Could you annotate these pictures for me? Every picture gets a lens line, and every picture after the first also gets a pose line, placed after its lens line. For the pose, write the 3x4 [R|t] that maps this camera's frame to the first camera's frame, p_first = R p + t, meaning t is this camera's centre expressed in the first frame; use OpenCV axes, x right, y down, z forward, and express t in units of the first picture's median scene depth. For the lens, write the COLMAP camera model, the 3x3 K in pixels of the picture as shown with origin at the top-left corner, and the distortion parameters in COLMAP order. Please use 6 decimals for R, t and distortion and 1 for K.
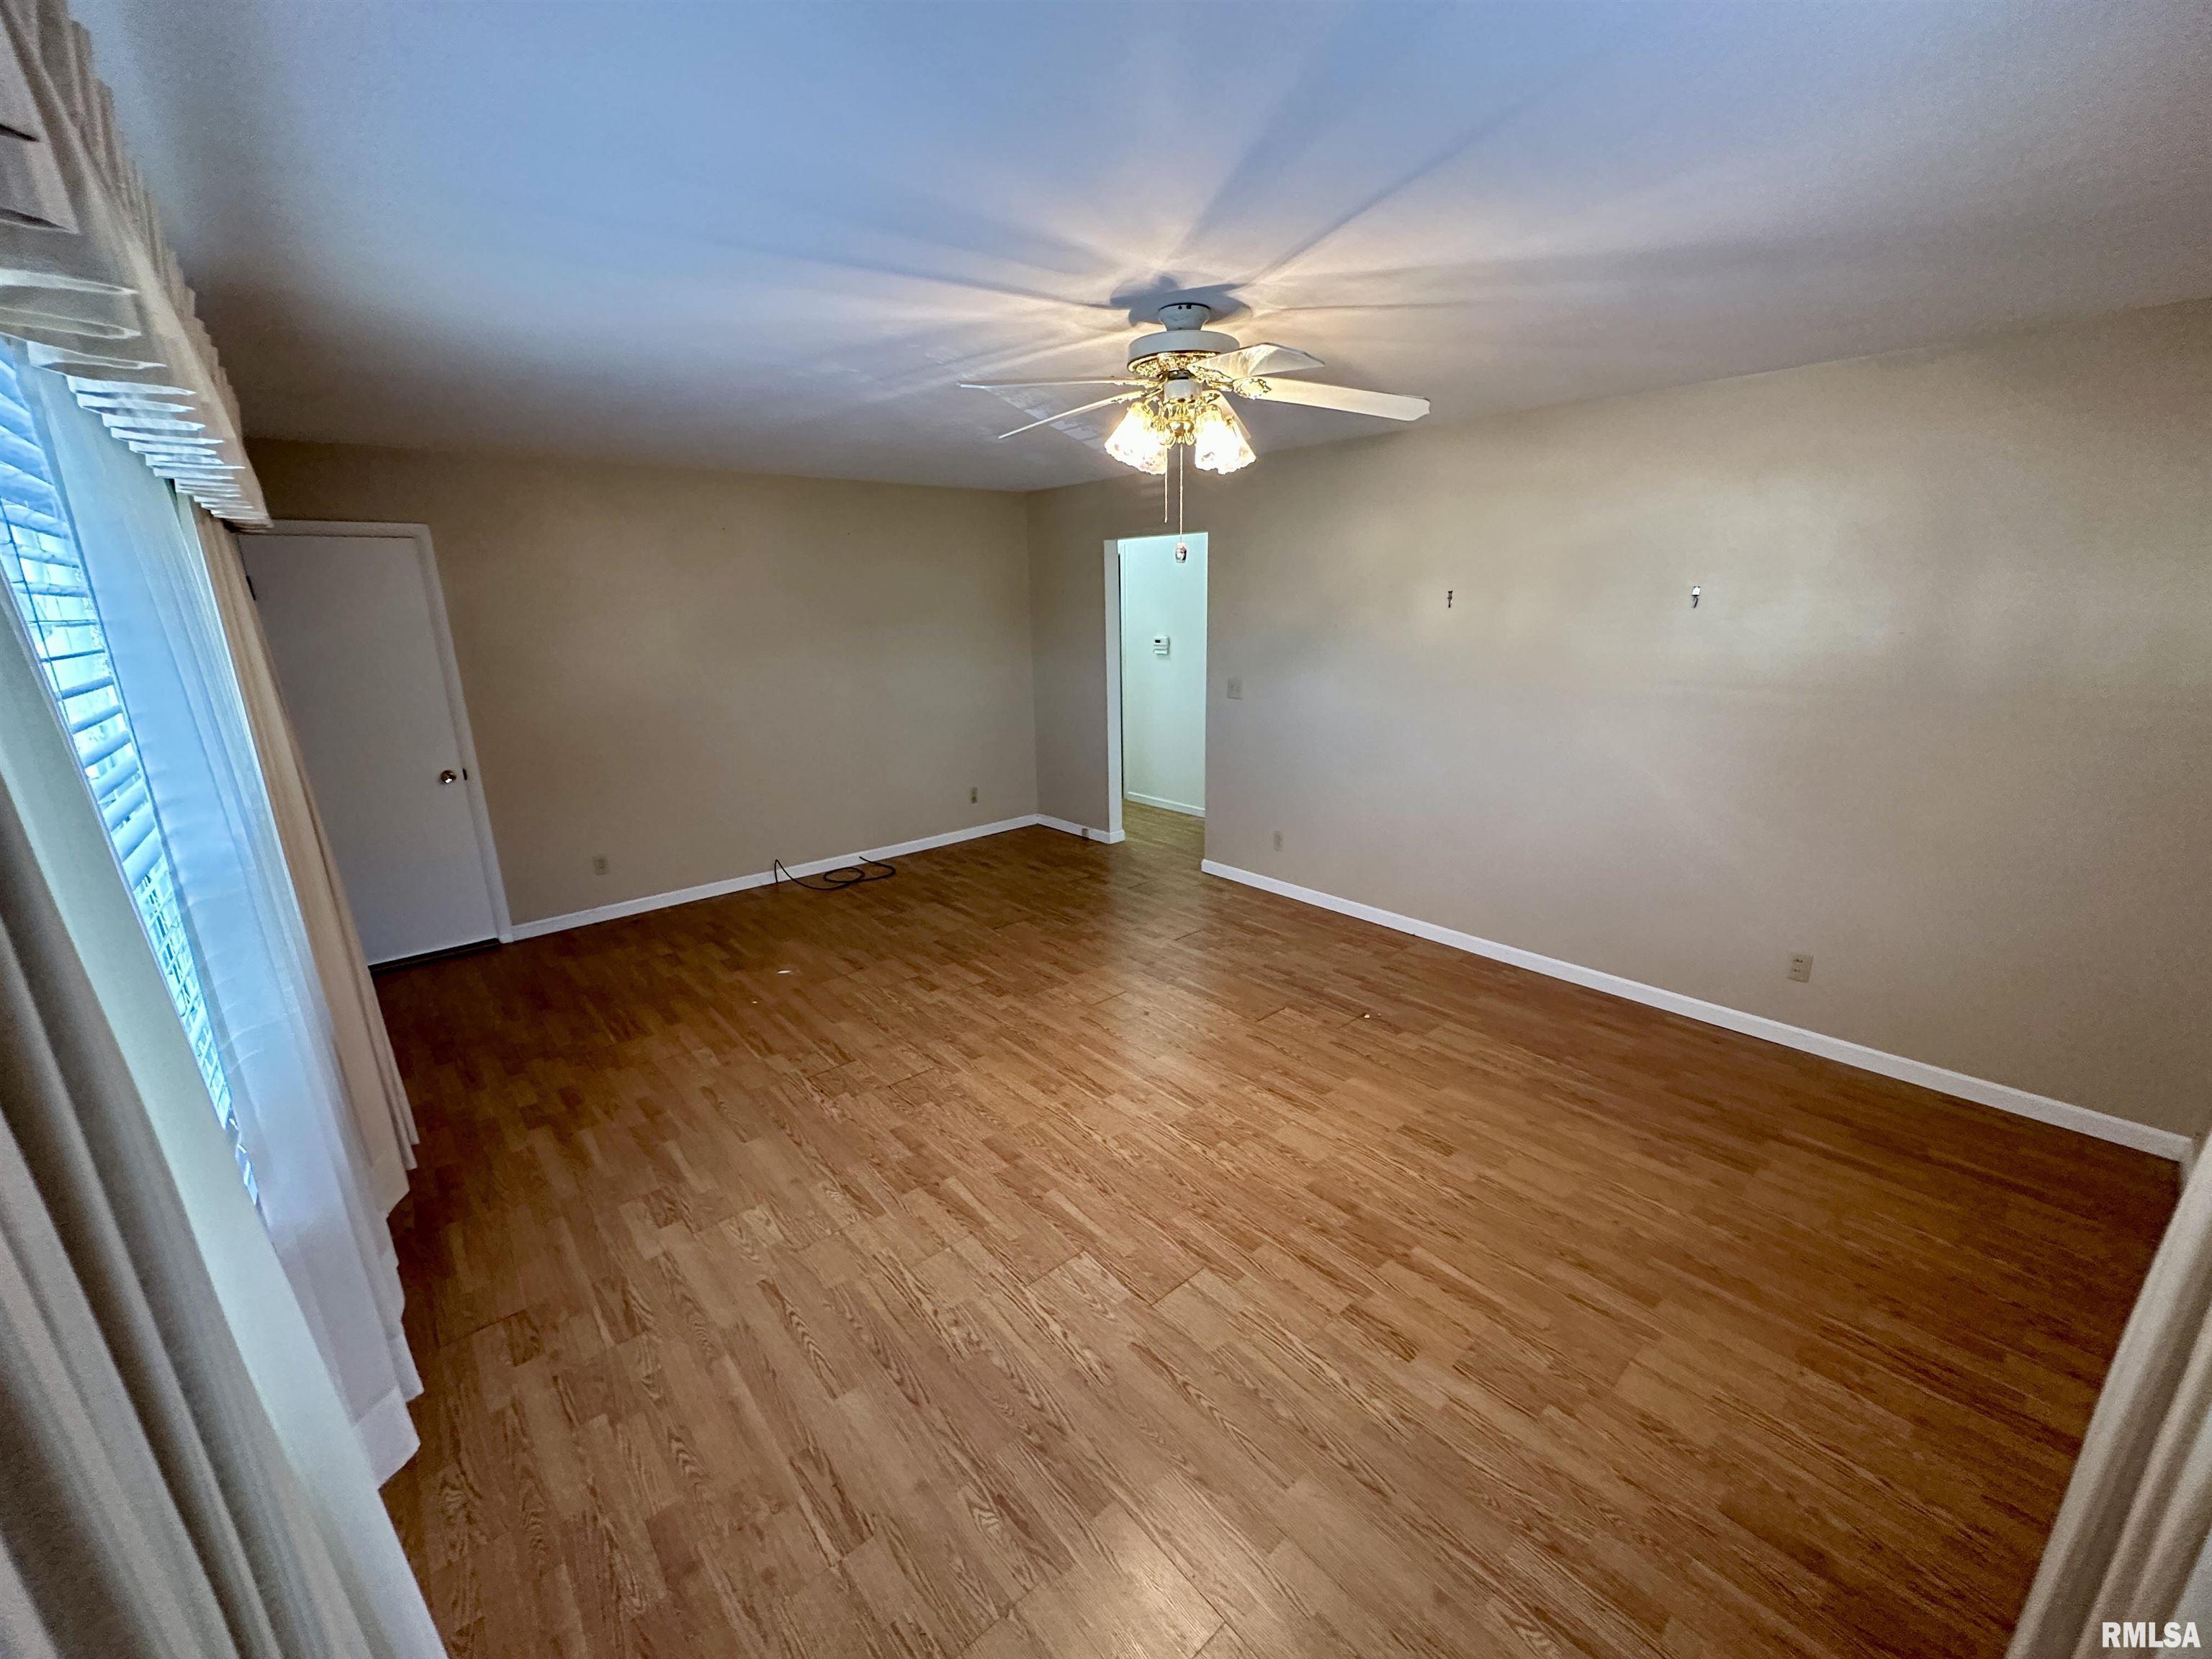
lens RADIAL K [[884.1, 0, 1106.0], [0, 884.1, 829.5], [0, 0, 1]] dist [-0.004656, 0.001875]
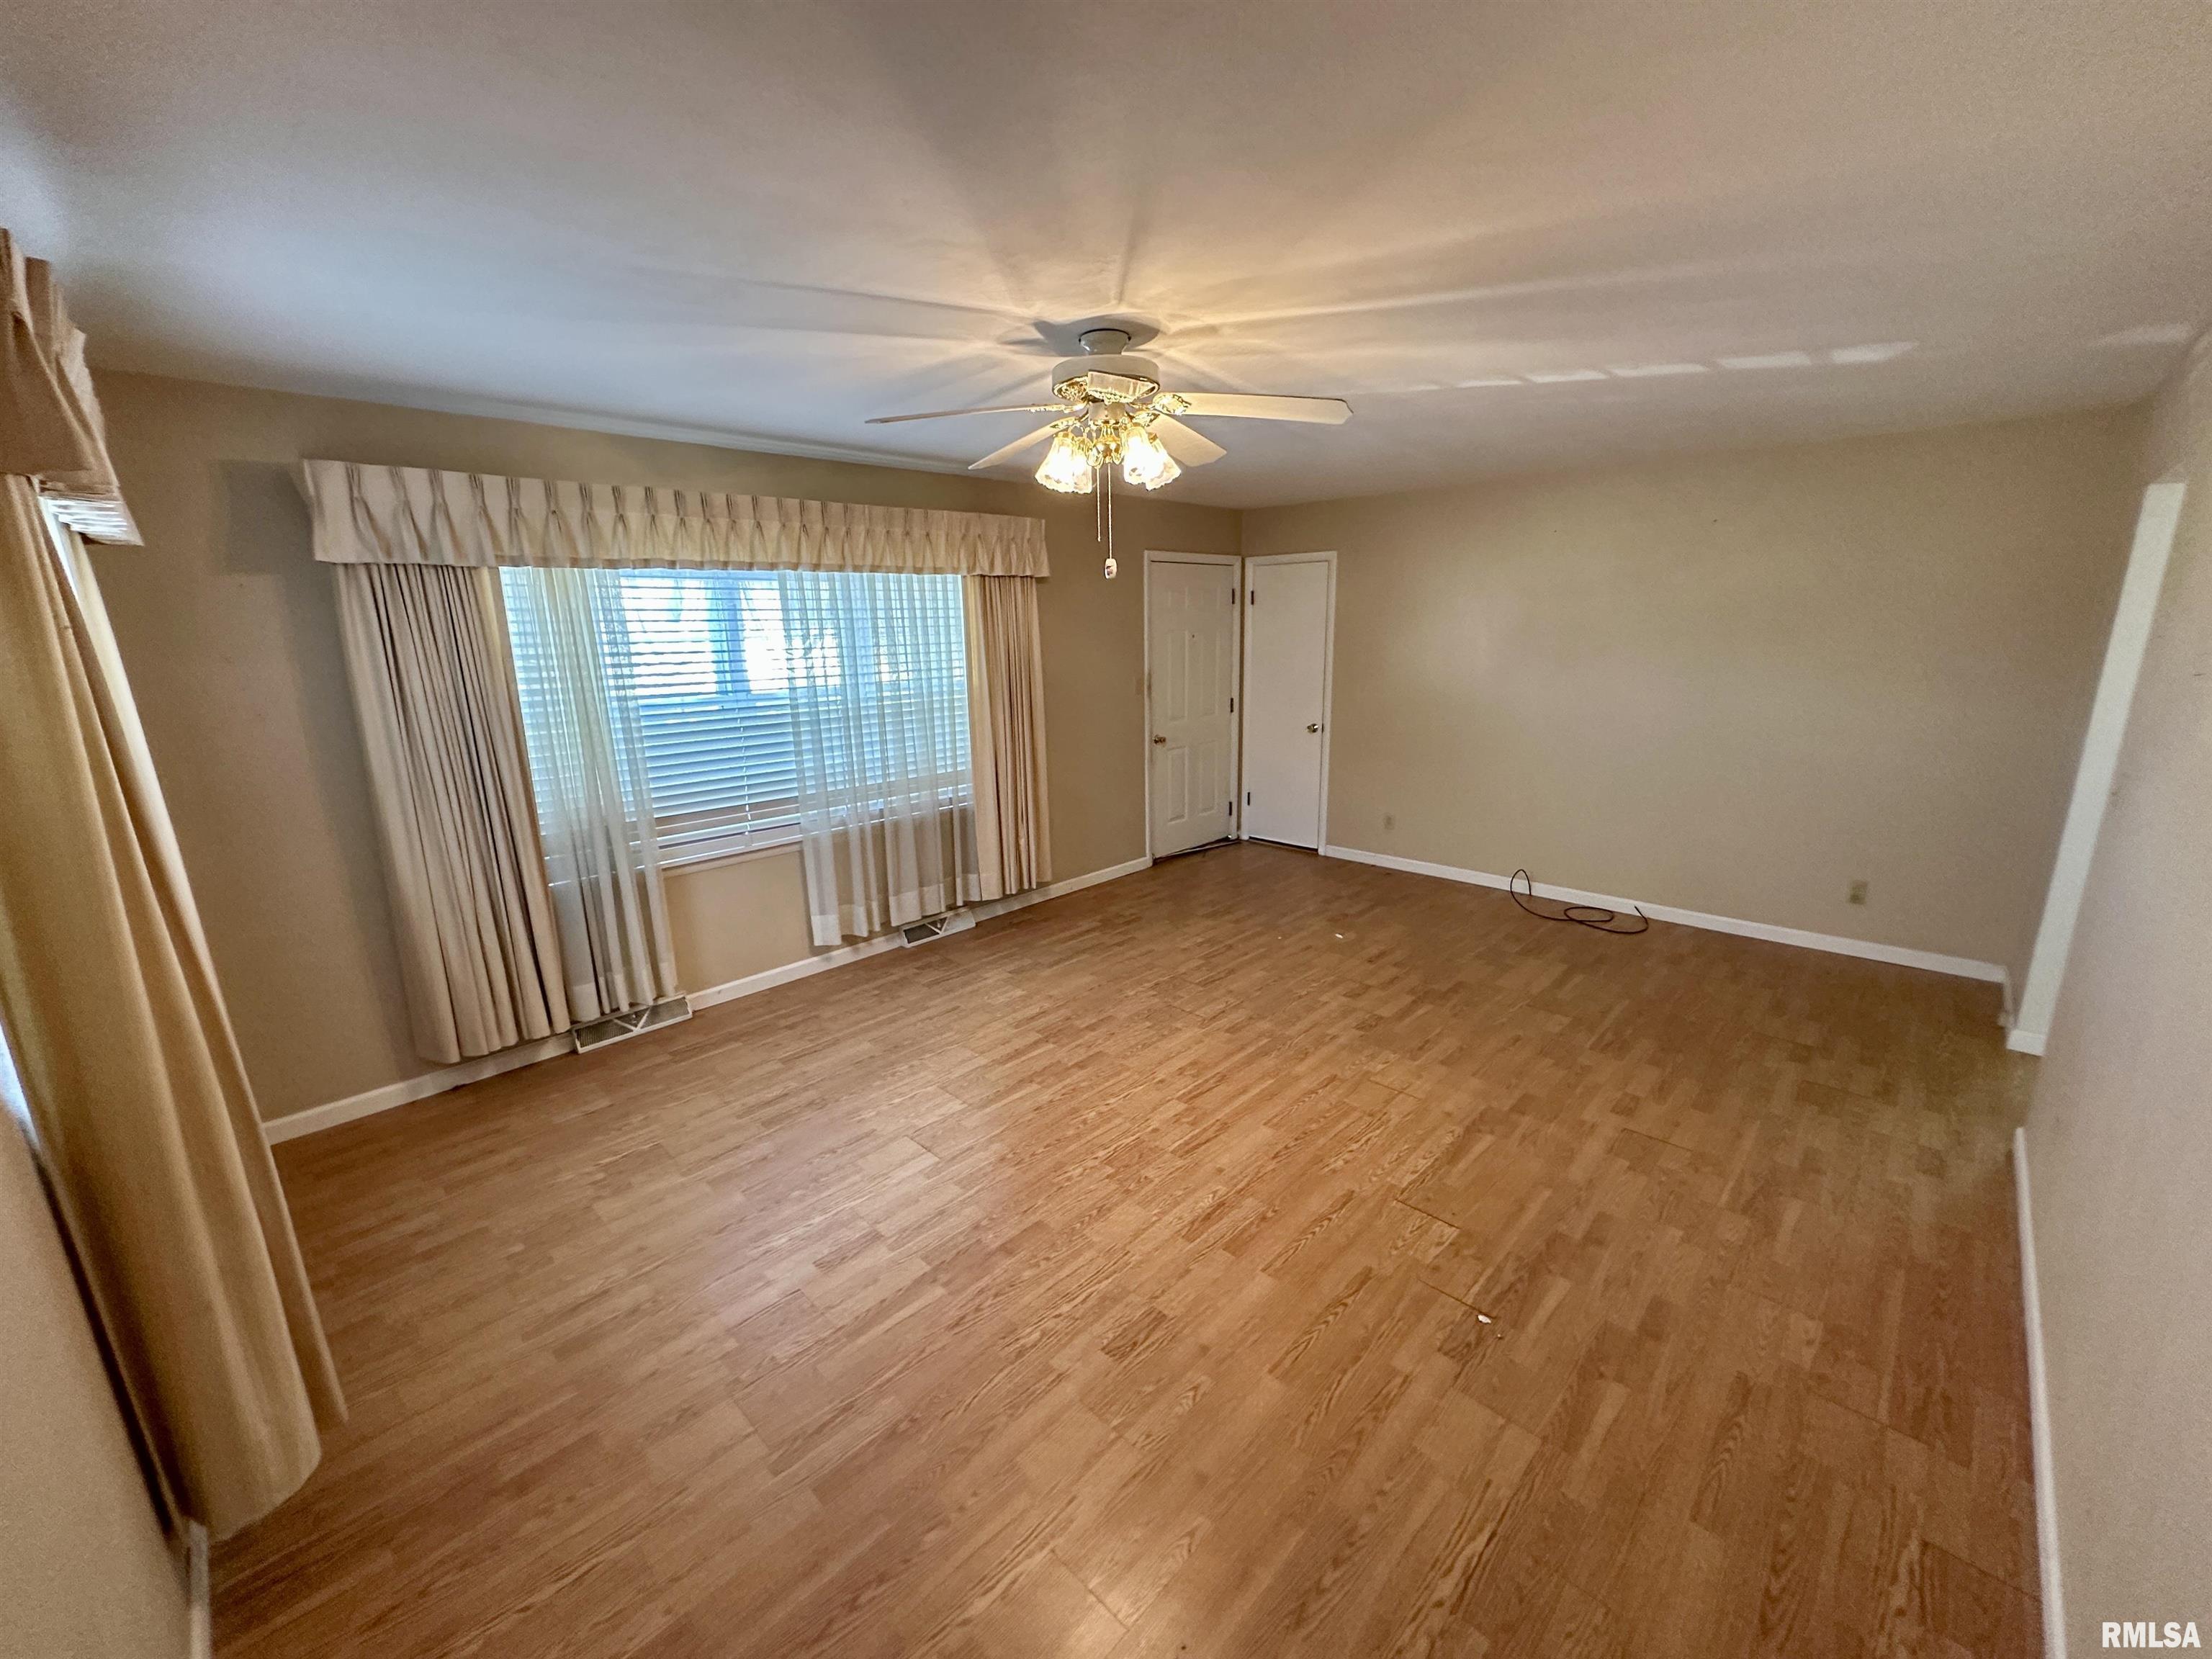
lens RADIAL K [[876.7, 0, 1106.0], [0, 876.7, 829.5], [0, 0, 1]] dist [-0.003084, -0.000164]
pose [[0.089048, 0.251197, -0.963831, 0.890229], [-0.242686, 0.943984, 0.223602, -0.197493], [0.966009, 0.213997, 0.145022, 0.708727]]
